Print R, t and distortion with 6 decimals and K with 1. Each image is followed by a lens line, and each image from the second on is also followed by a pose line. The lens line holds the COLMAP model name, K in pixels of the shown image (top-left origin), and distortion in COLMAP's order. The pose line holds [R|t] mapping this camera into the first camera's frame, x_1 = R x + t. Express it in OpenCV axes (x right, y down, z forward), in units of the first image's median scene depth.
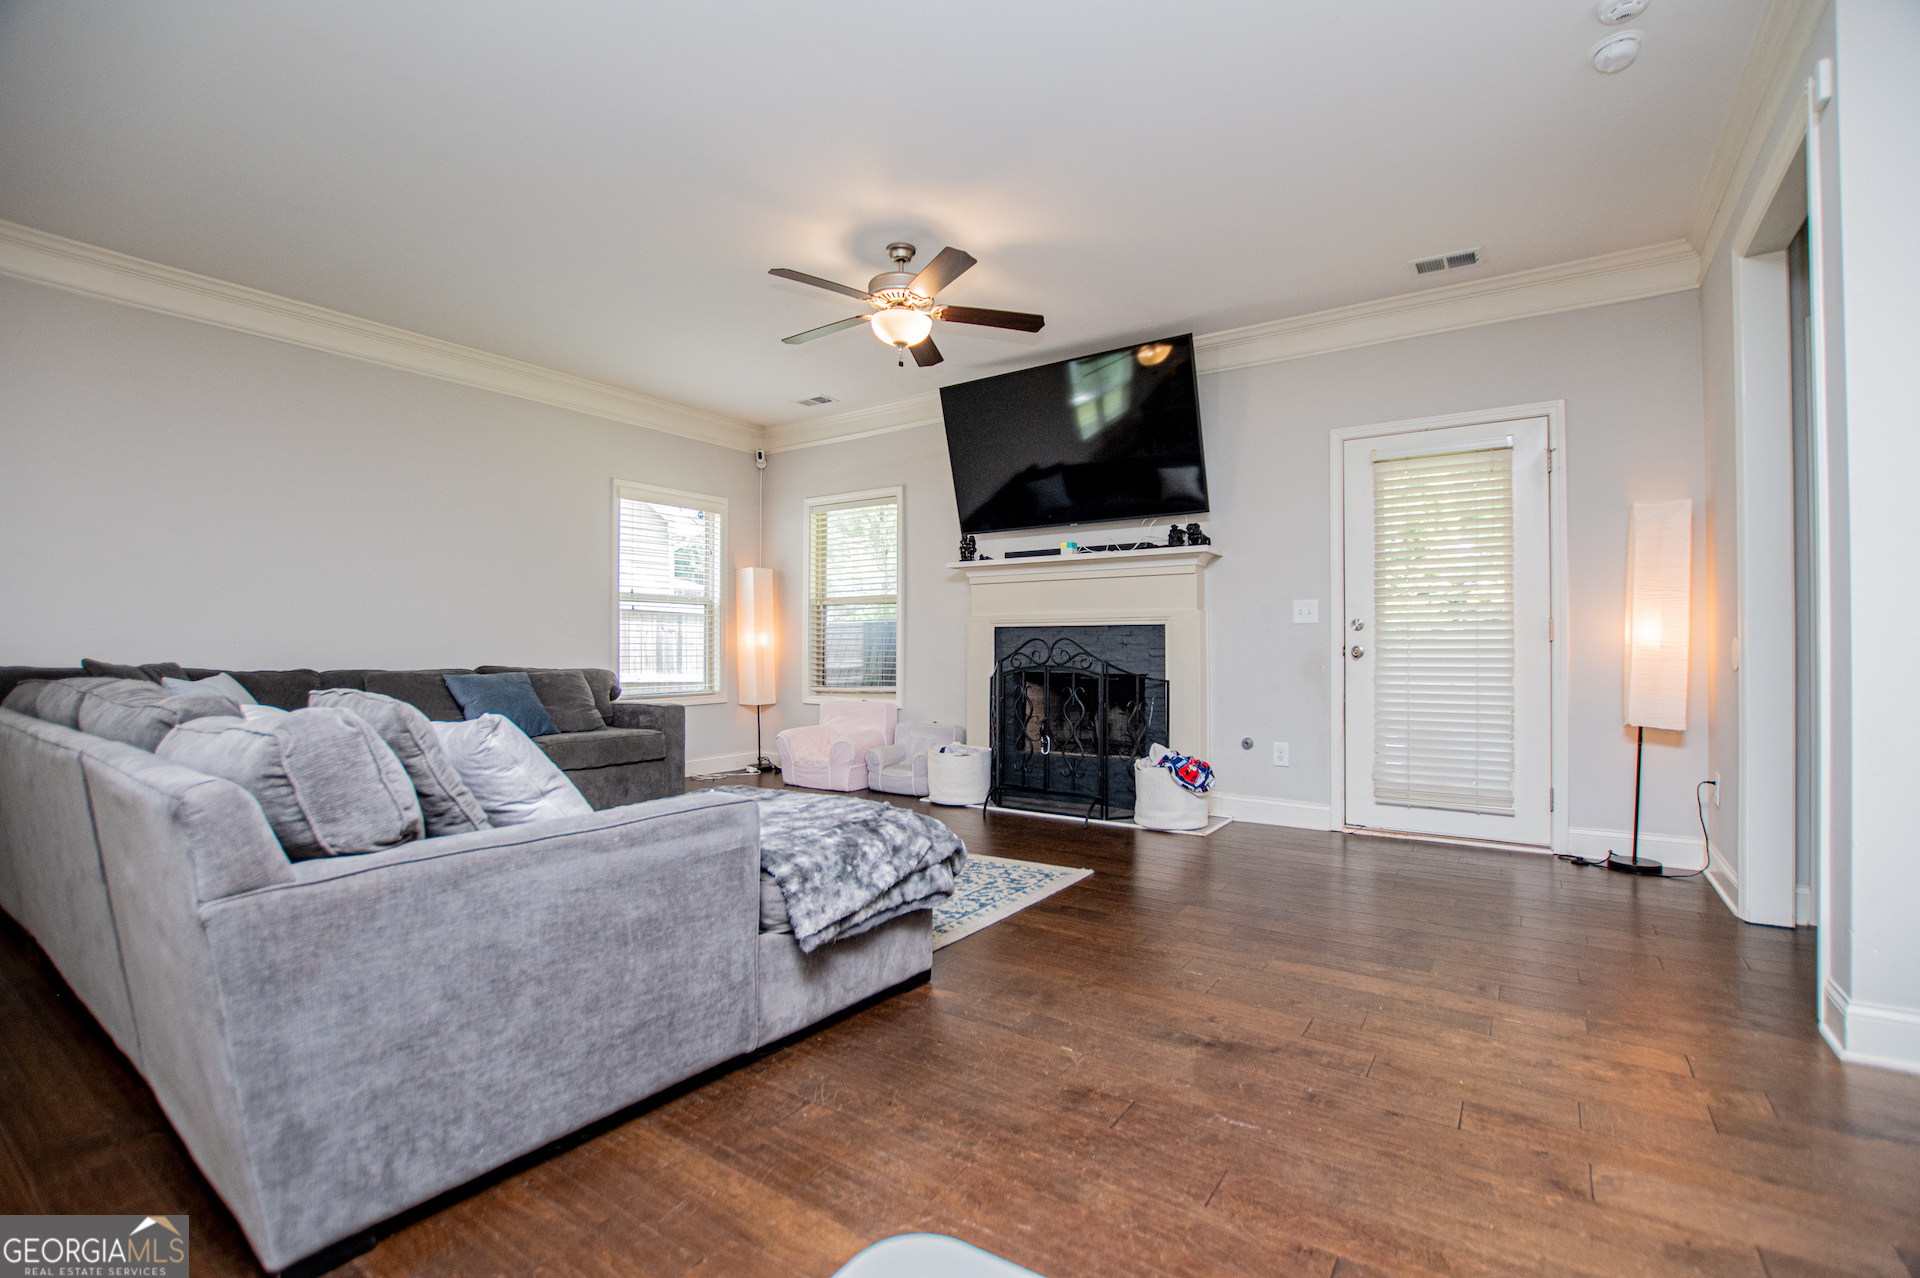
lens RADIAL K [[883.9, 0, 951.0], [0, 883.9, 630.8], [0, 0, 1]] dist [-0.029988, 0.000037]
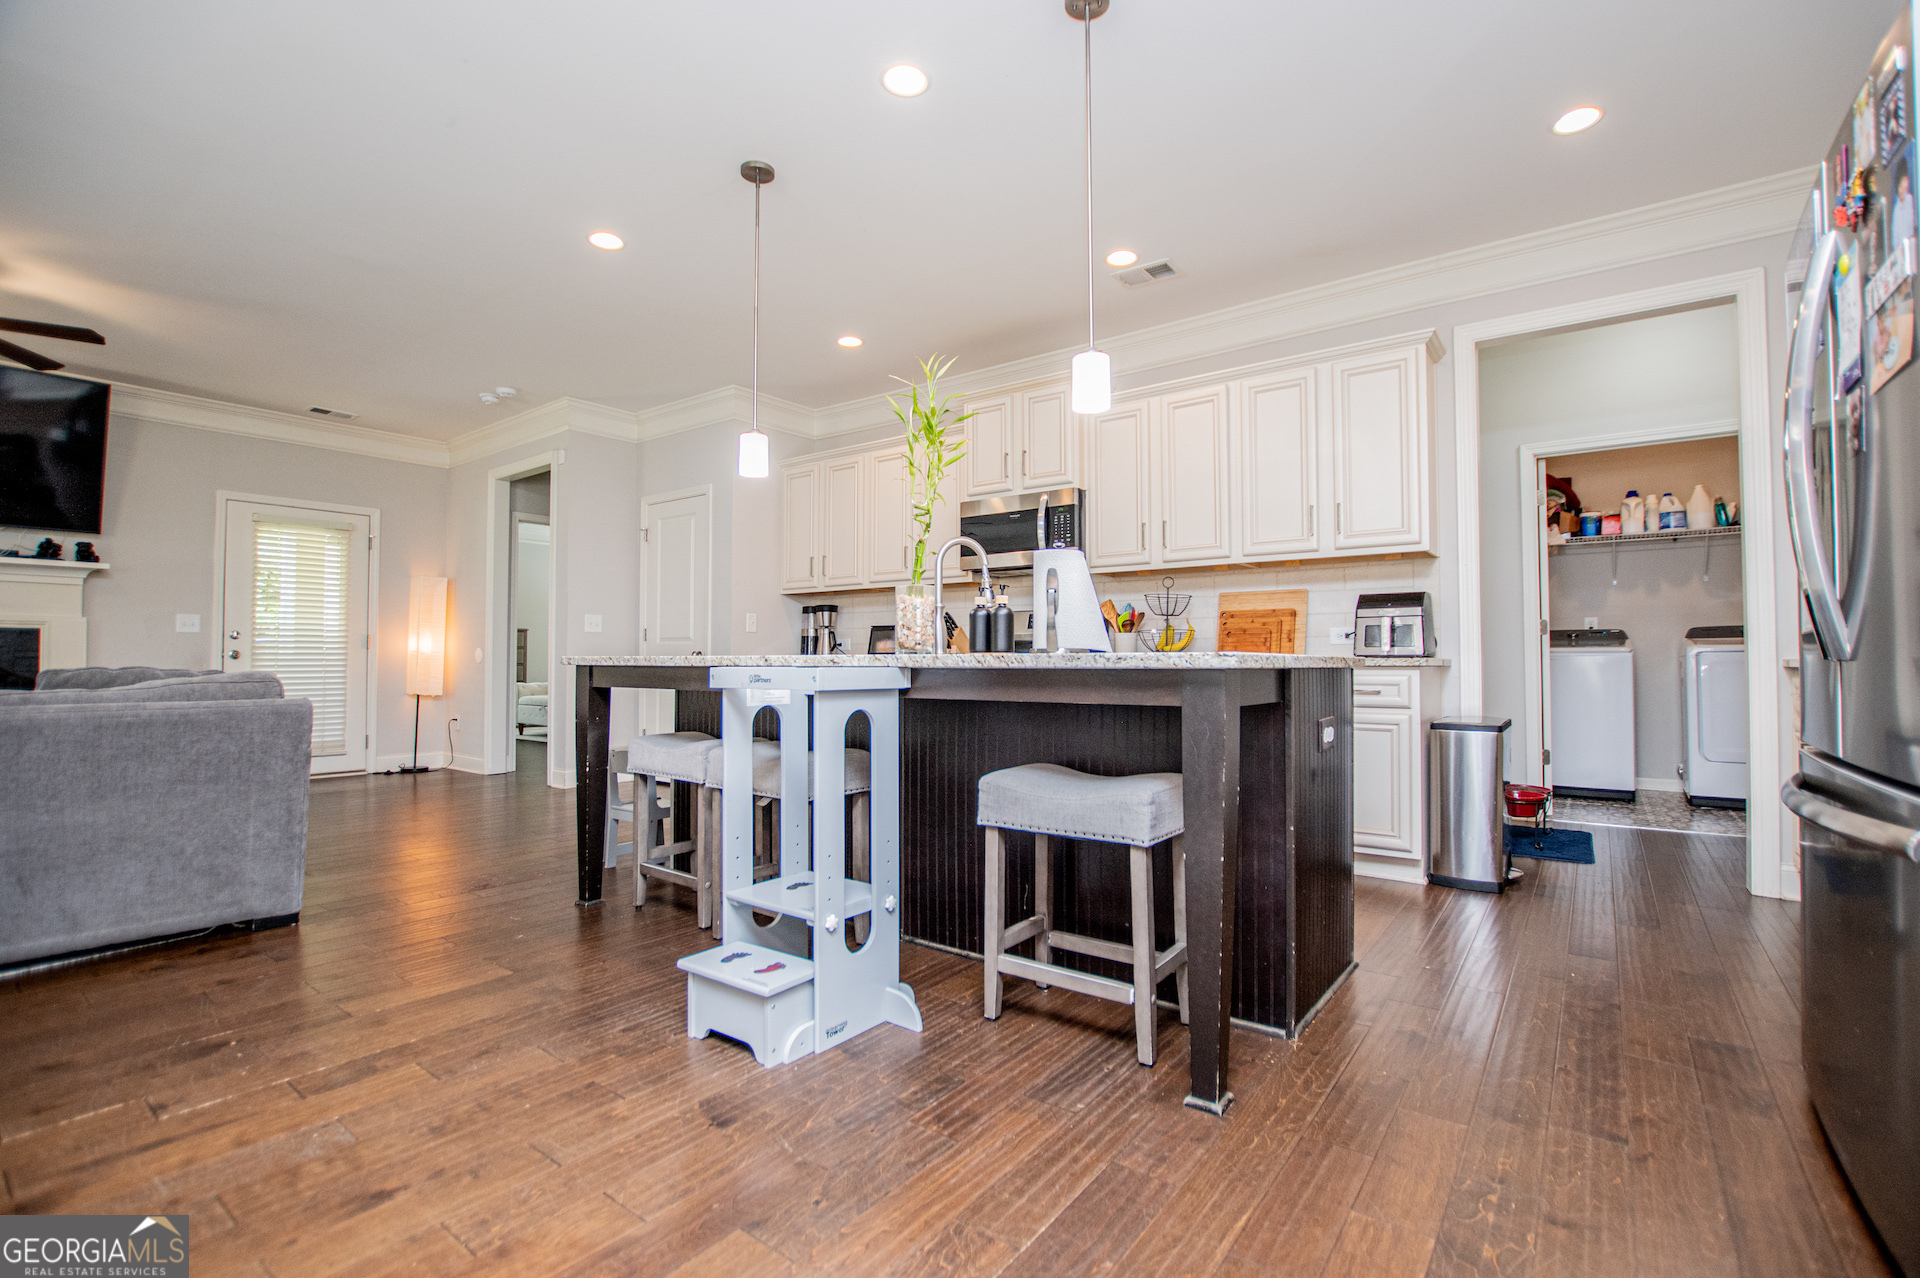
lens RADIAL K [[853.4, 0, 976.6], [0, 853.4, 638.5], [0, 0, 1]] dist [-0.028479, 0.000379]
pose [[0.005345, 0.026329, 0.999639, -0.763157], [-0.015510, 0.999535, -0.026243, 0.013256], [-0.999865, -0.015364, 0.005751, -0.162494]]
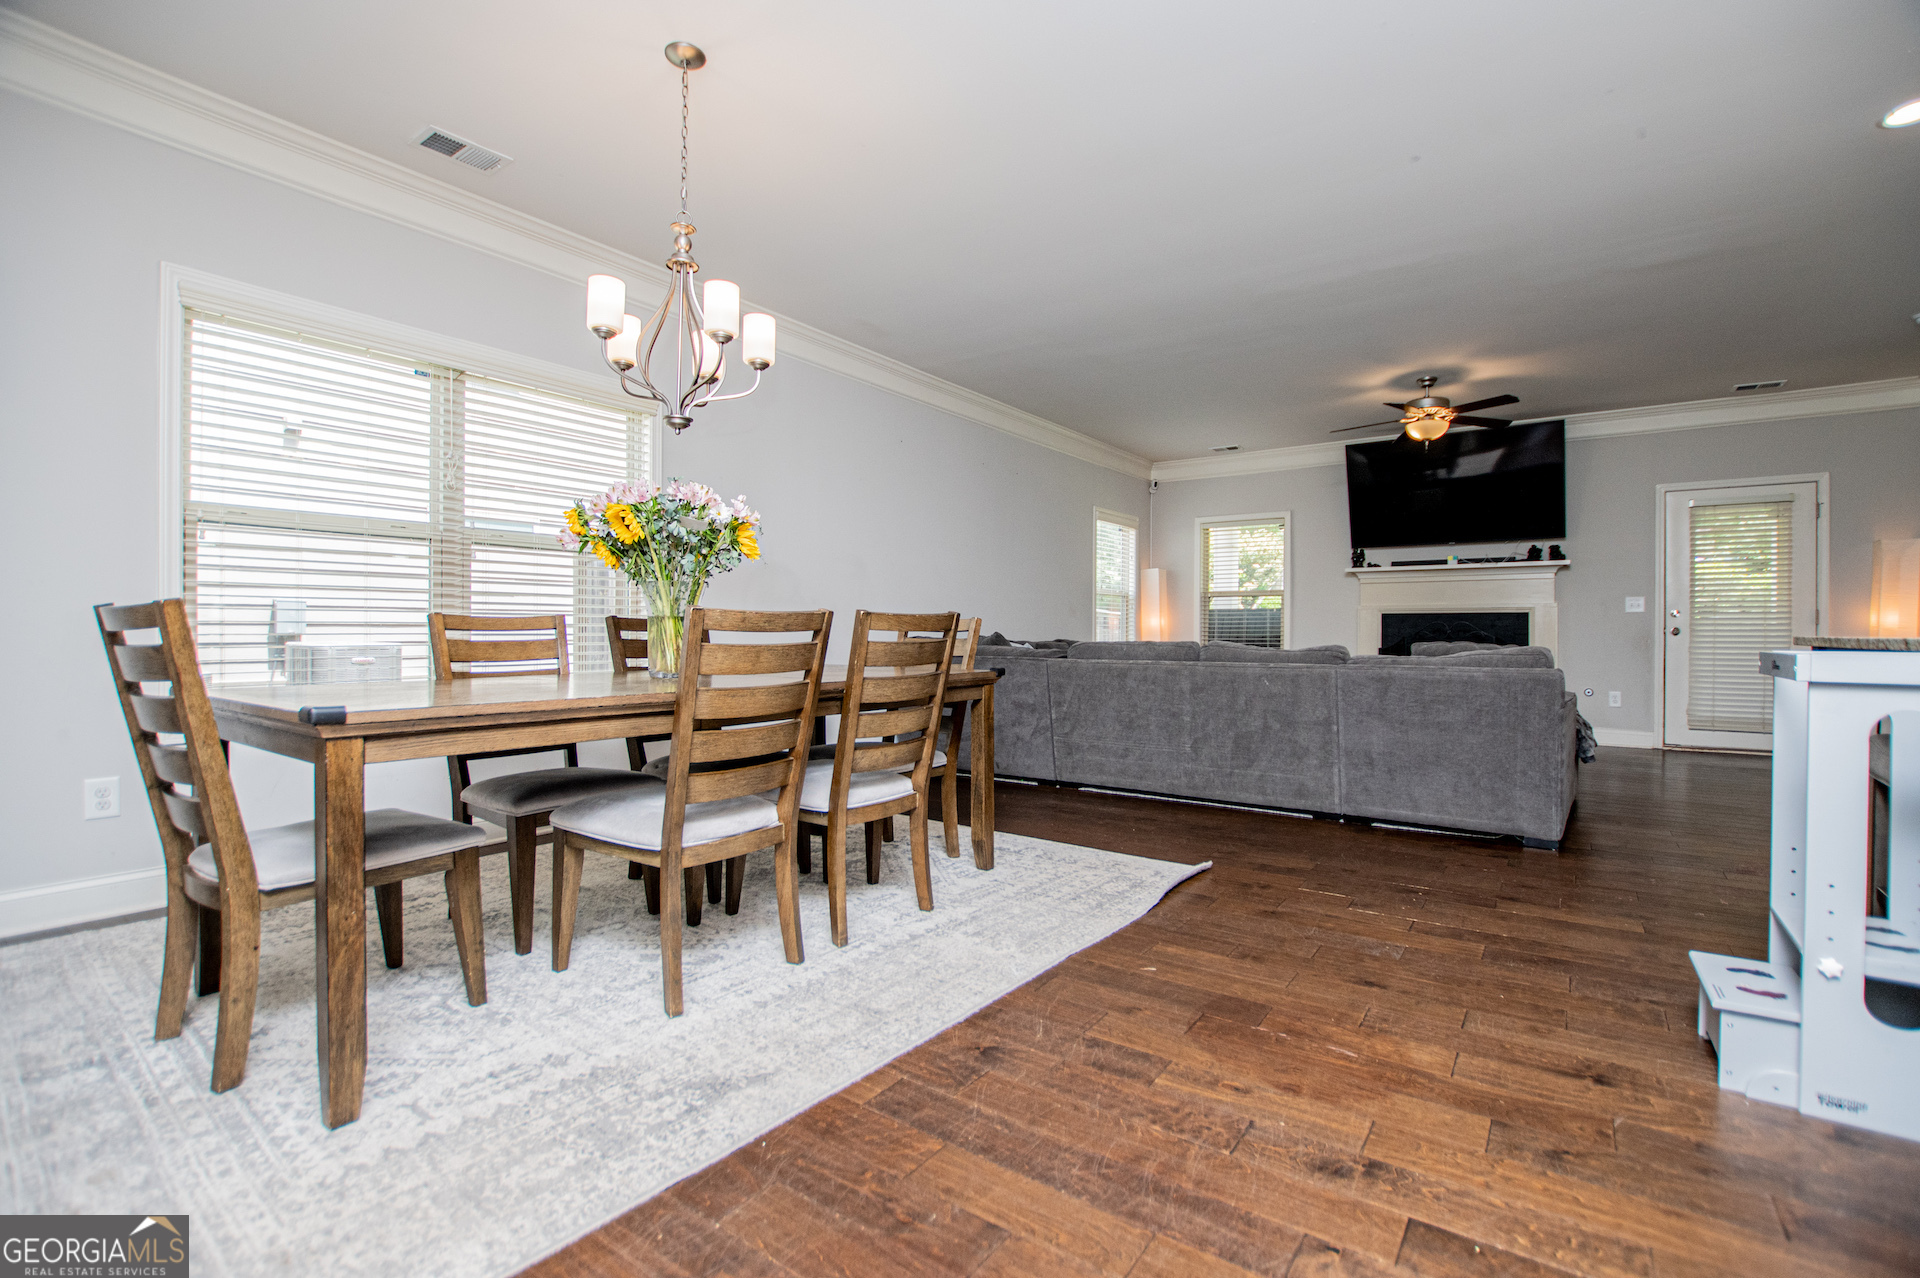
lens RADIAL K [[853.4, 0, 976.6], [0, 853.4, 638.5], [0, 0, 1]] dist [-0.028479, 0.000379]
pose [[0.999970, 0.003302, 0.006950, -0.689548], [-0.003471, 0.999693, 0.024525, 0.004399], [-0.006867, -0.024548, 0.999675, -0.406820]]
